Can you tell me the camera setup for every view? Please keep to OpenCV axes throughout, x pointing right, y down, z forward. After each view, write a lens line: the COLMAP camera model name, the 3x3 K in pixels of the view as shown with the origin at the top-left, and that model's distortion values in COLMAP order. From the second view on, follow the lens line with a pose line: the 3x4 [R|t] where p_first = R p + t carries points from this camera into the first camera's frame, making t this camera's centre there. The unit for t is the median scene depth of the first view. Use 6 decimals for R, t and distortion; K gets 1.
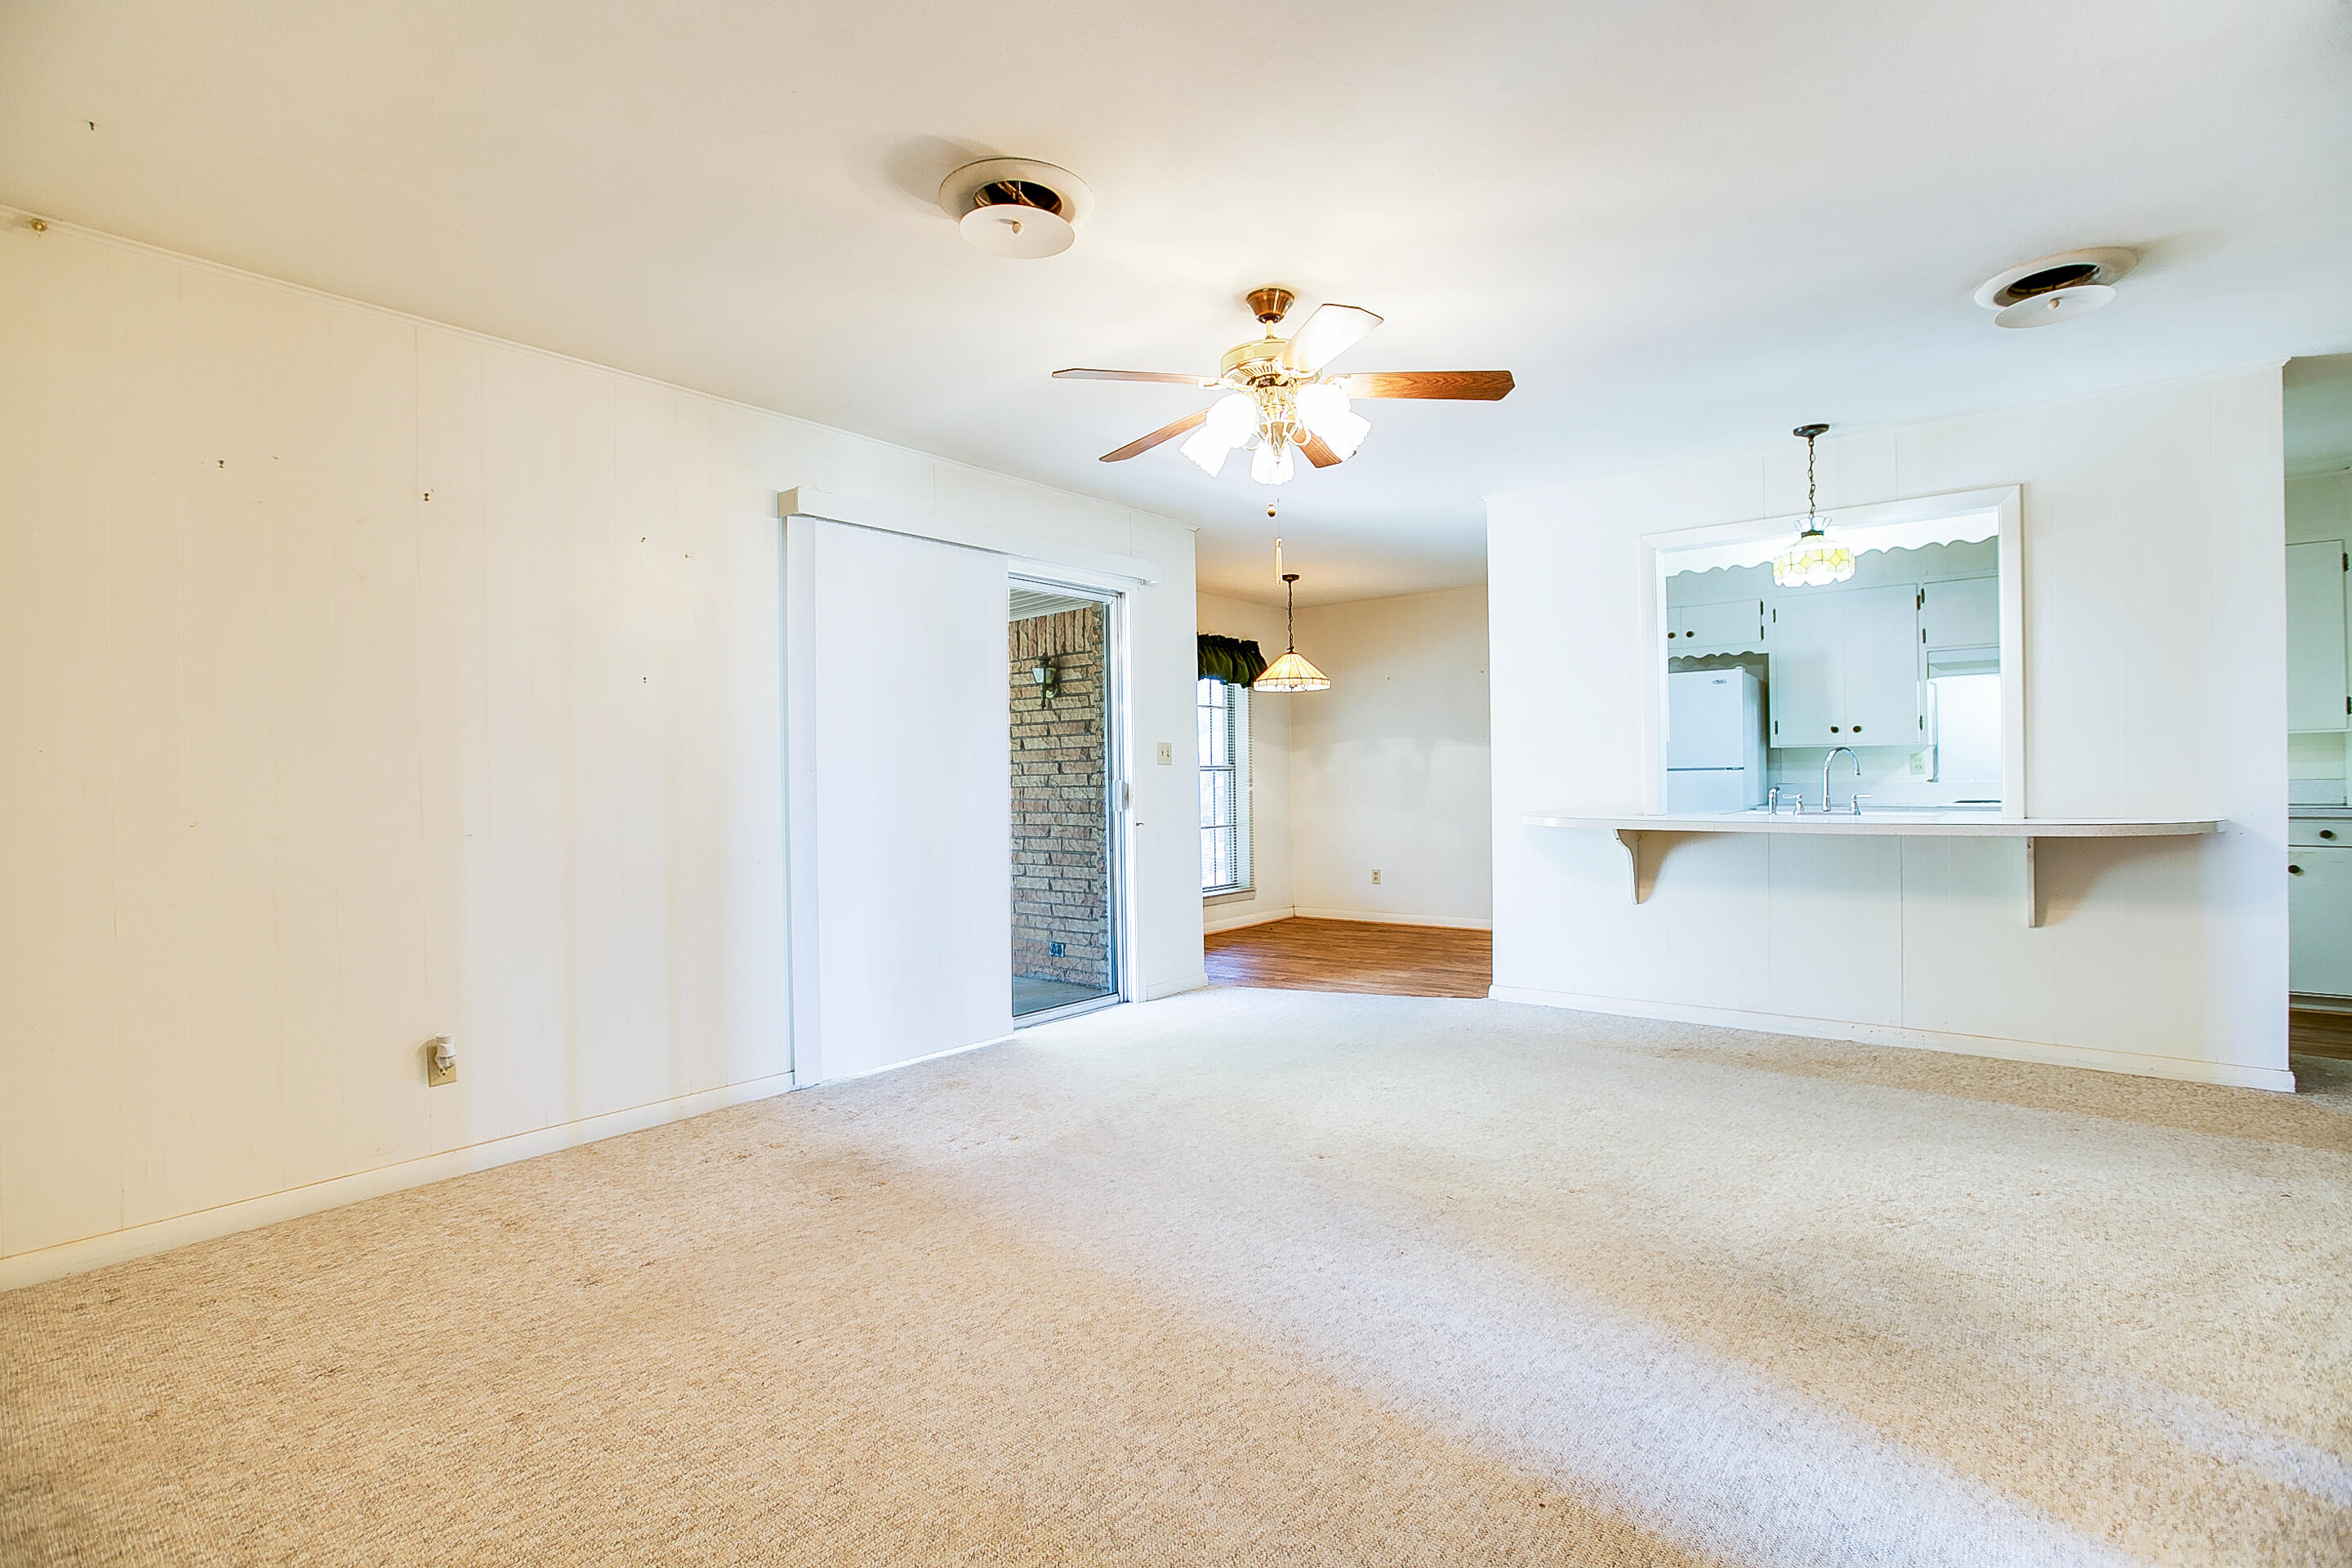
lens RADIAL K [[1098.1, 0, 1176.0], [0, 1098.1, 784.0], [0, 0, 1]] dist [-0.037943, 0.000343]
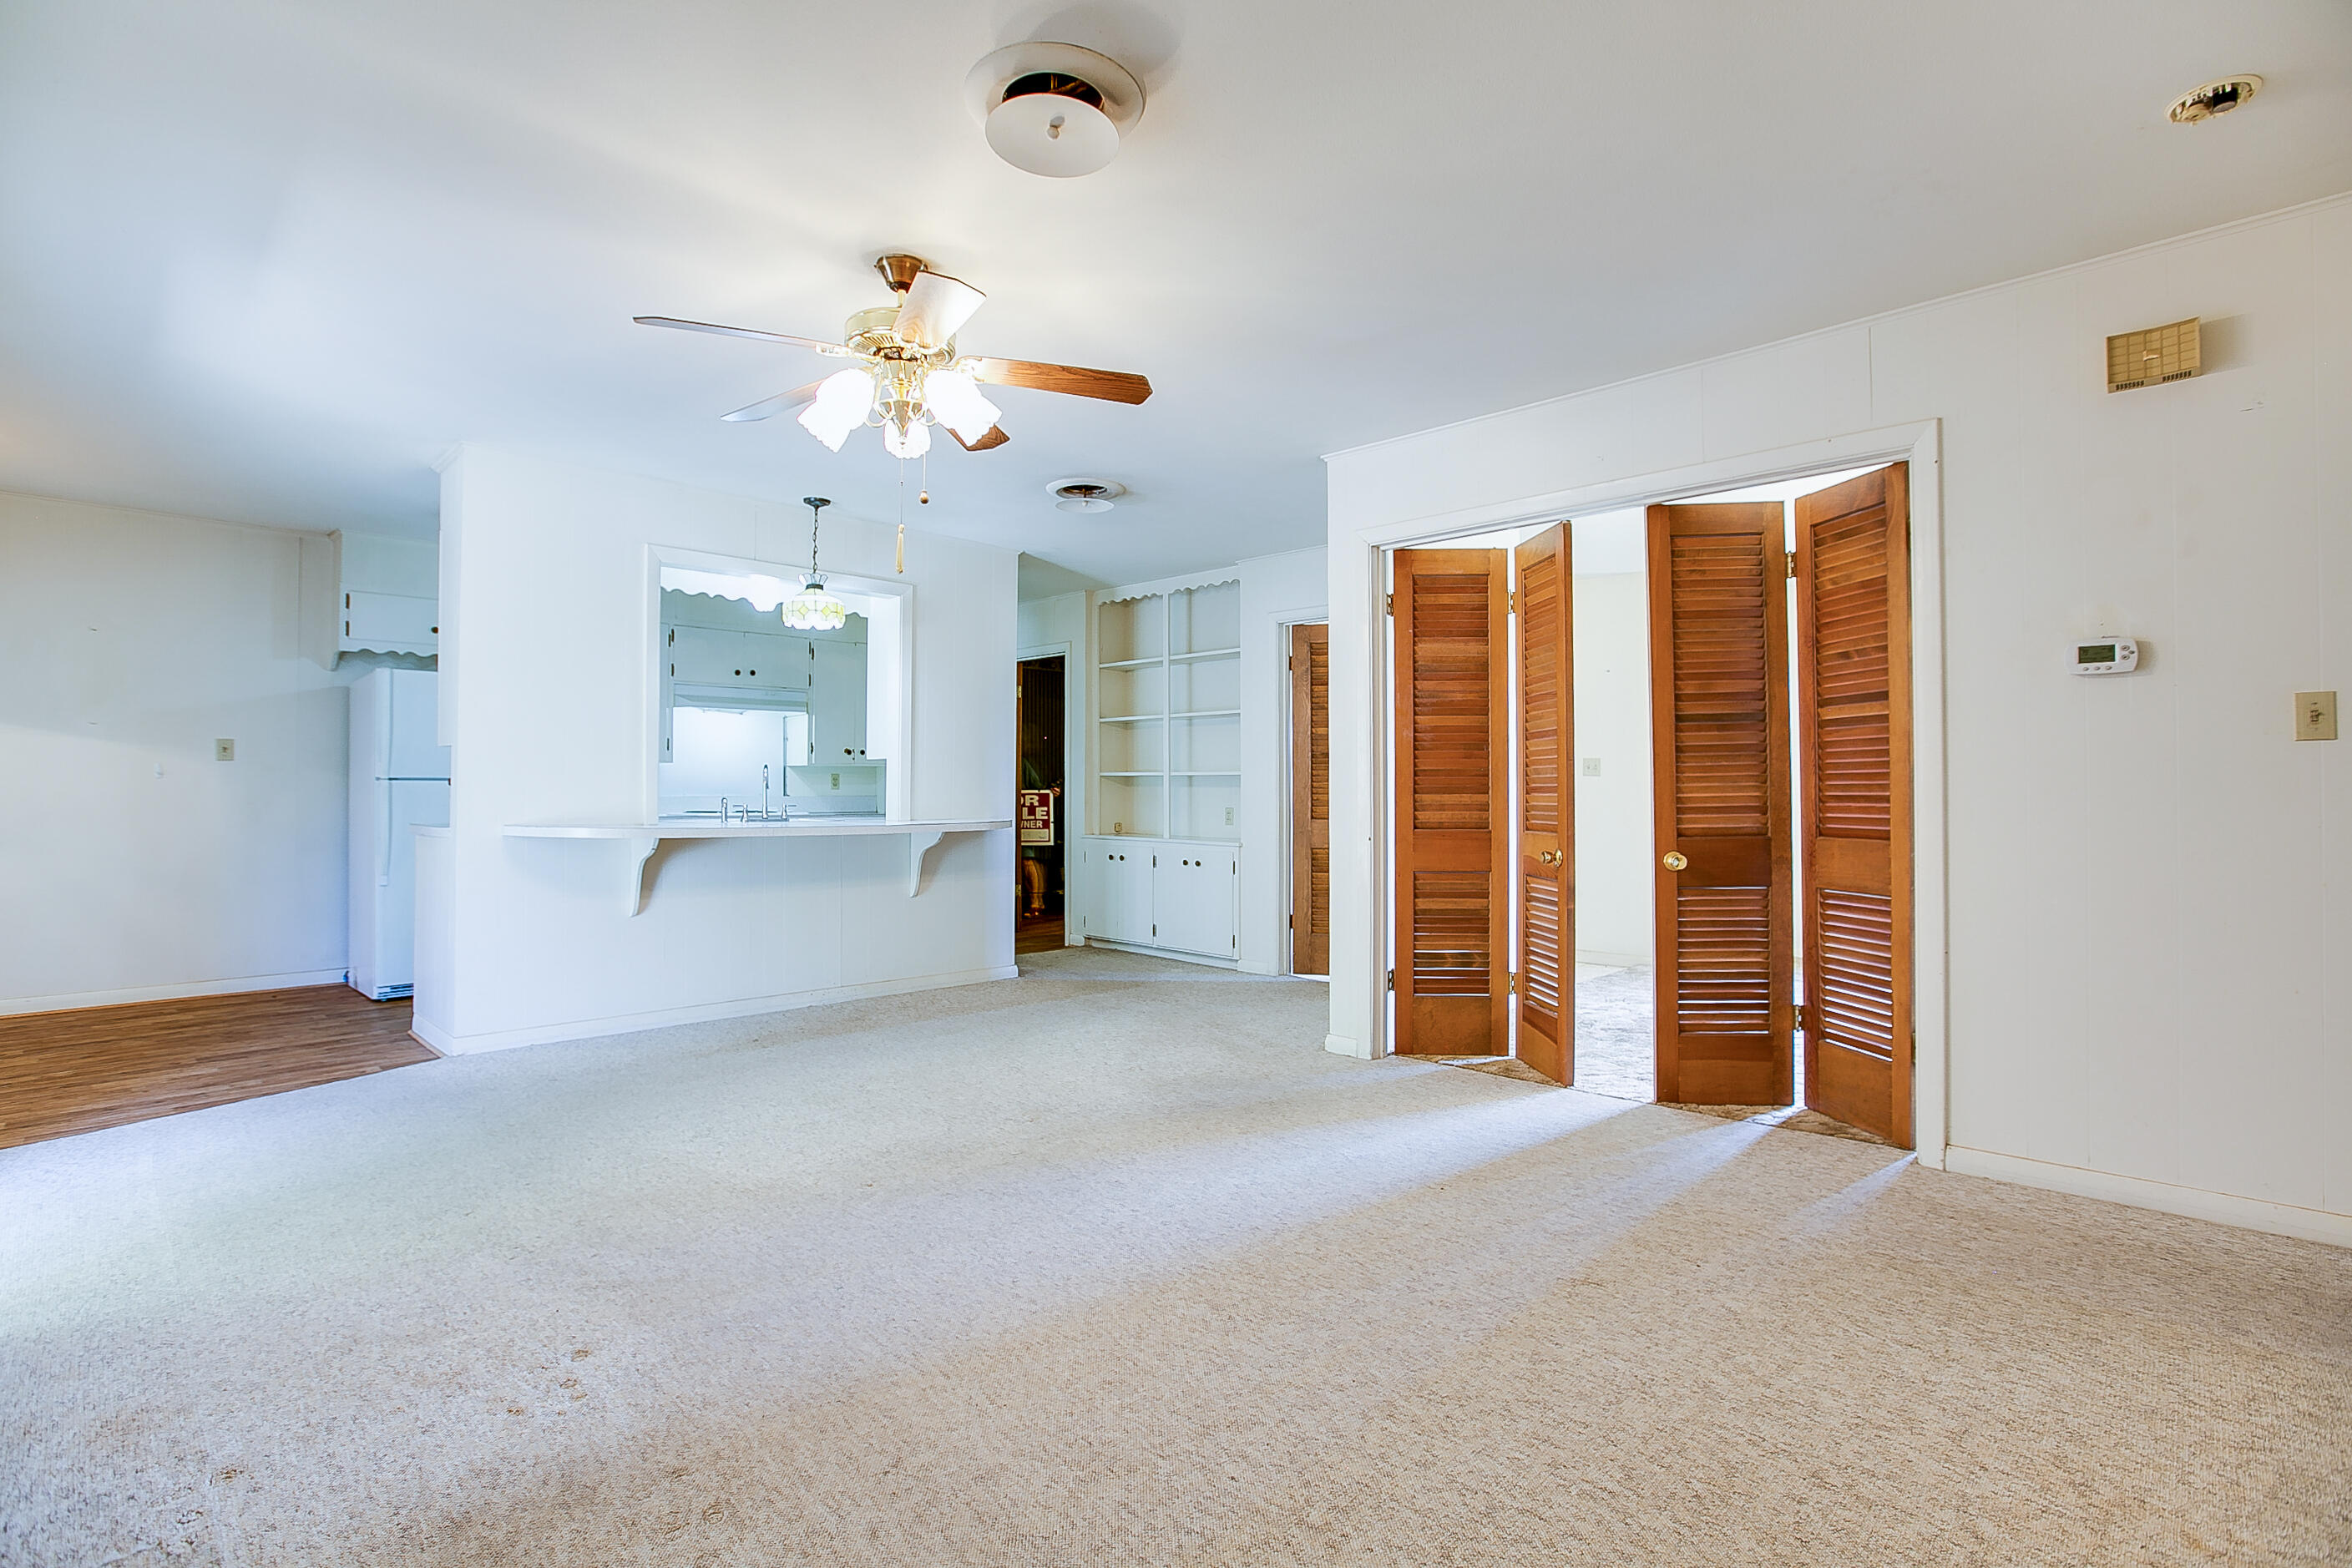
lens RADIAL K [[1095.9, 0, 1176.0], [0, 1095.9, 784.0], [0, 0, 1]] dist [-0.049017, 0.012273]
pose [[0.089326, 0.019253, 0.995816, -0.805826], [0.000564, 0.999812, -0.019381, 0.016475], [-0.996002, 0.002292, 0.089298, 0.681868]]
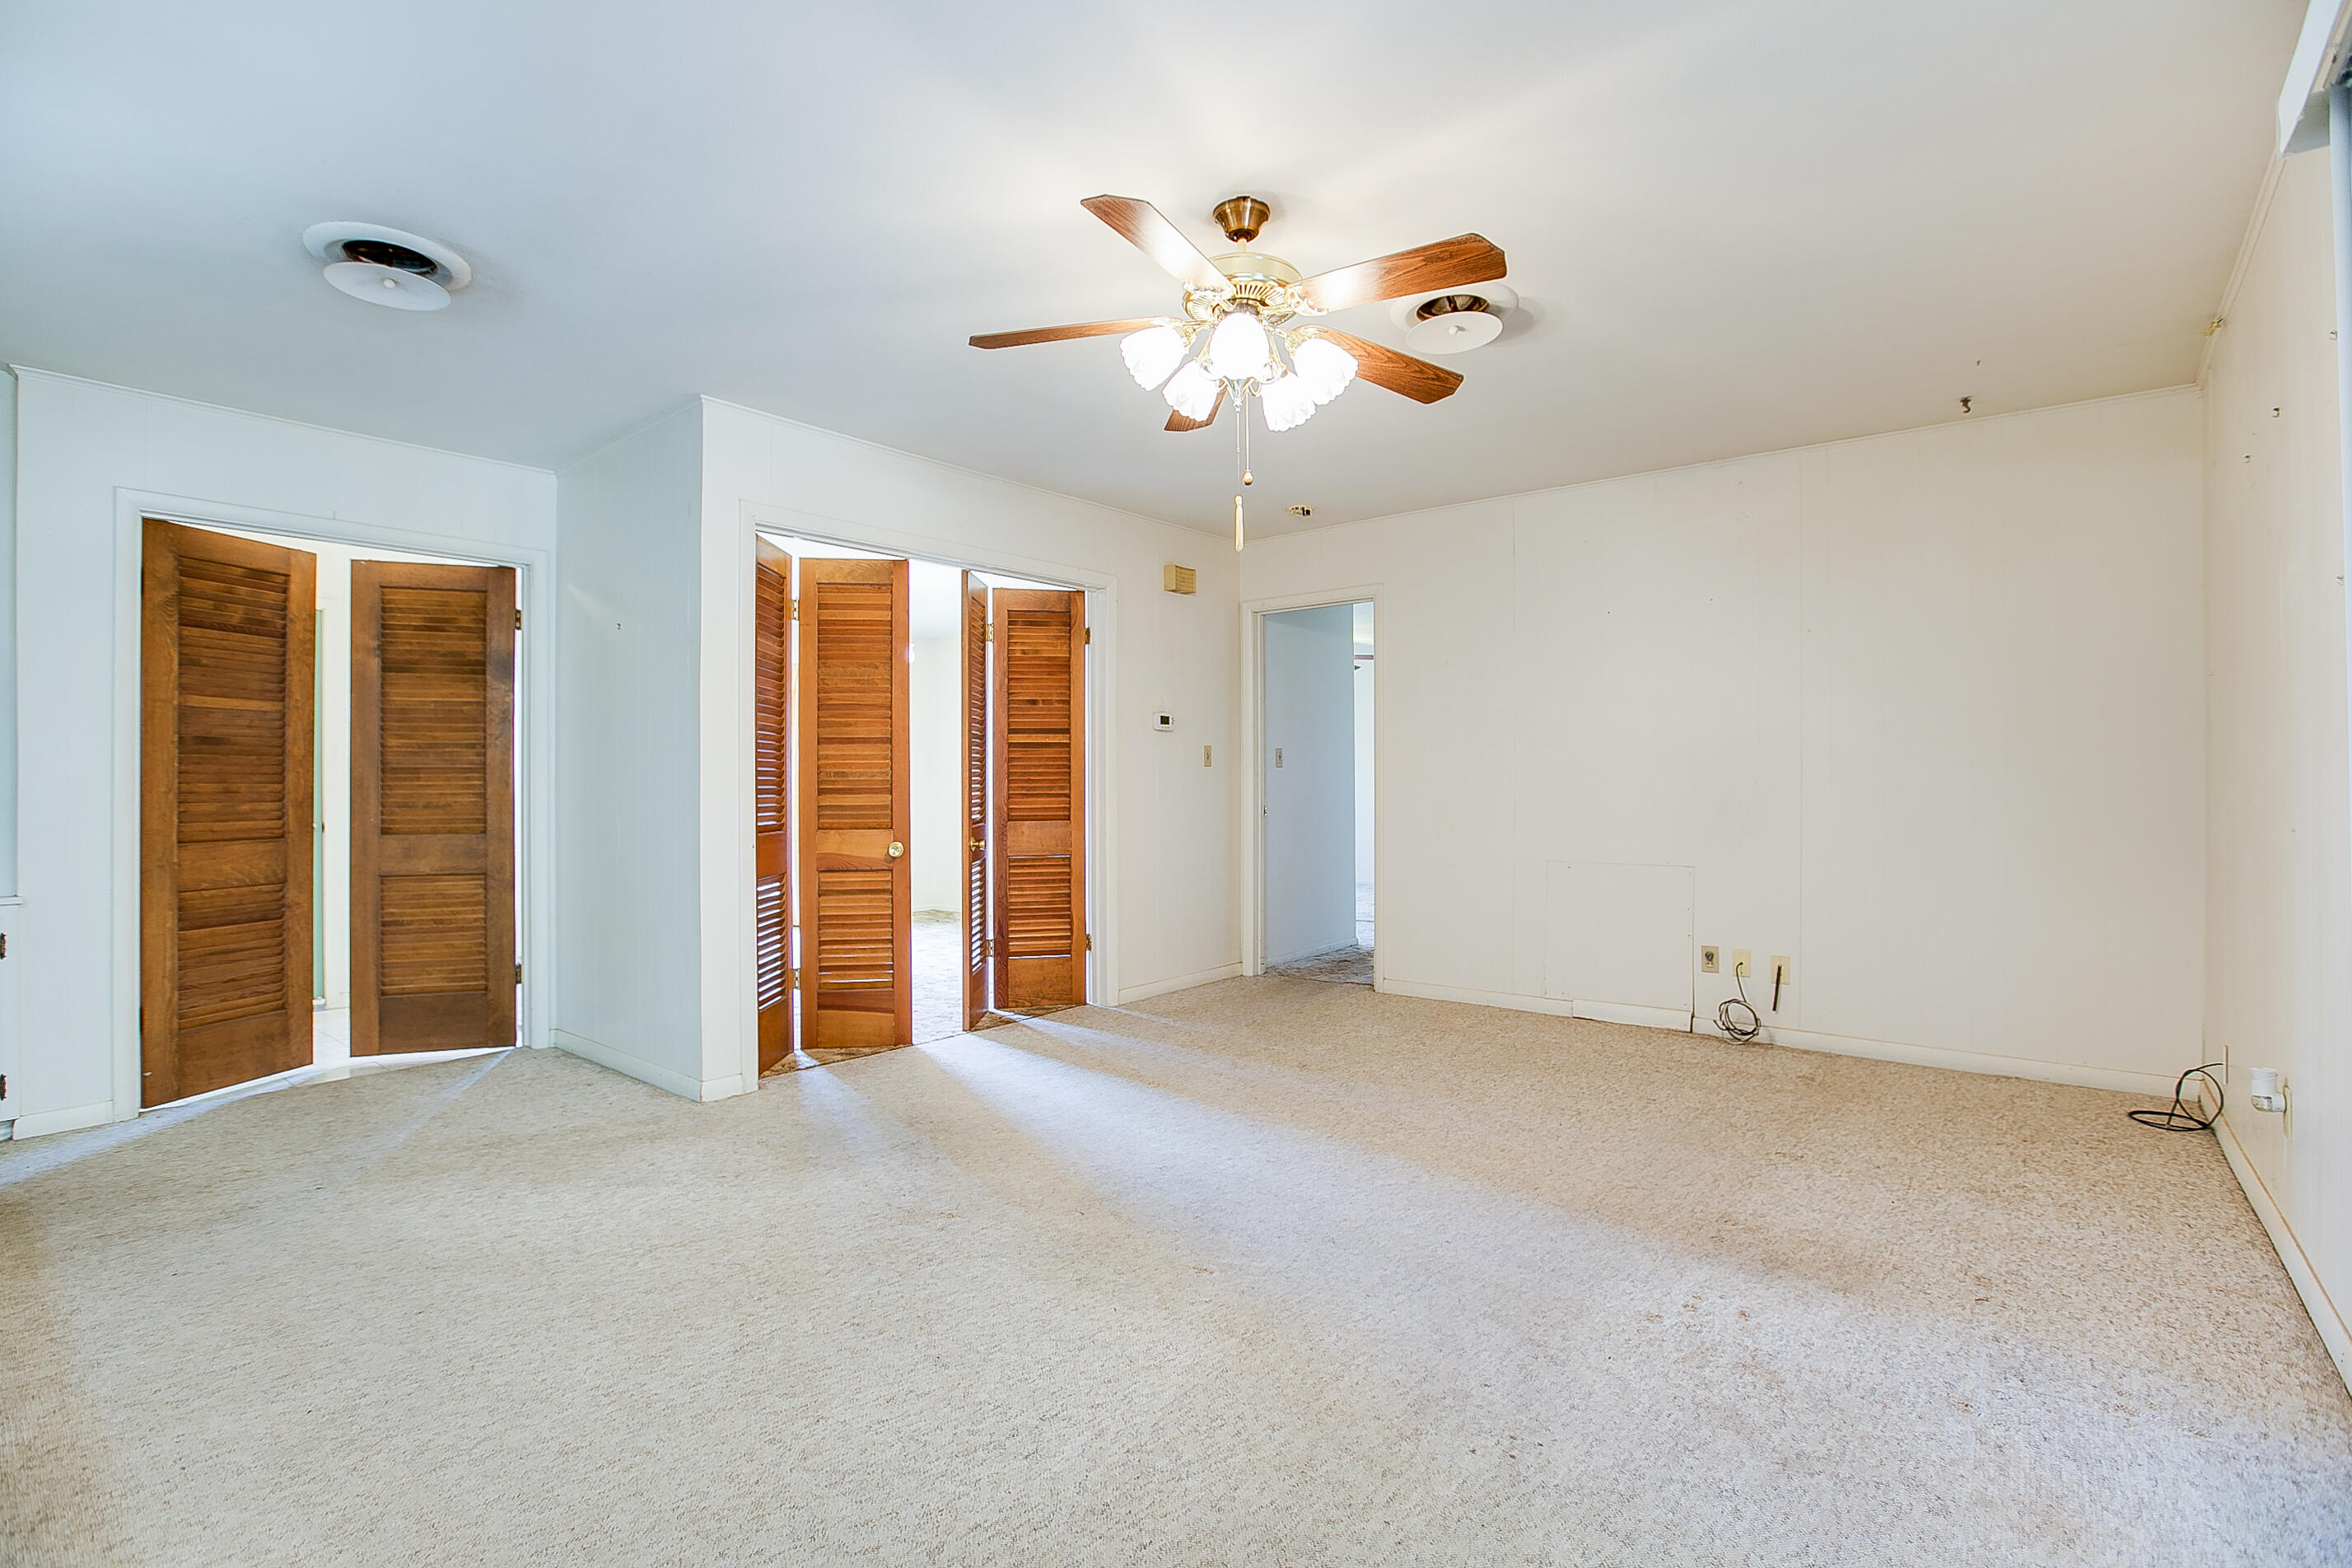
lens RADIAL K [[1070.4, 0, 1176.2], [0, 1070.4, 787.5], [0, 0, 1]] dist [-0.059261, 0.016895]
pose [[-0.999708, 0.021737, 0.010601, 0.138380], [0.021780, 0.999755, 0.003911, -0.003758], [-0.010513, 0.004141, -0.999936, 1.813643]]
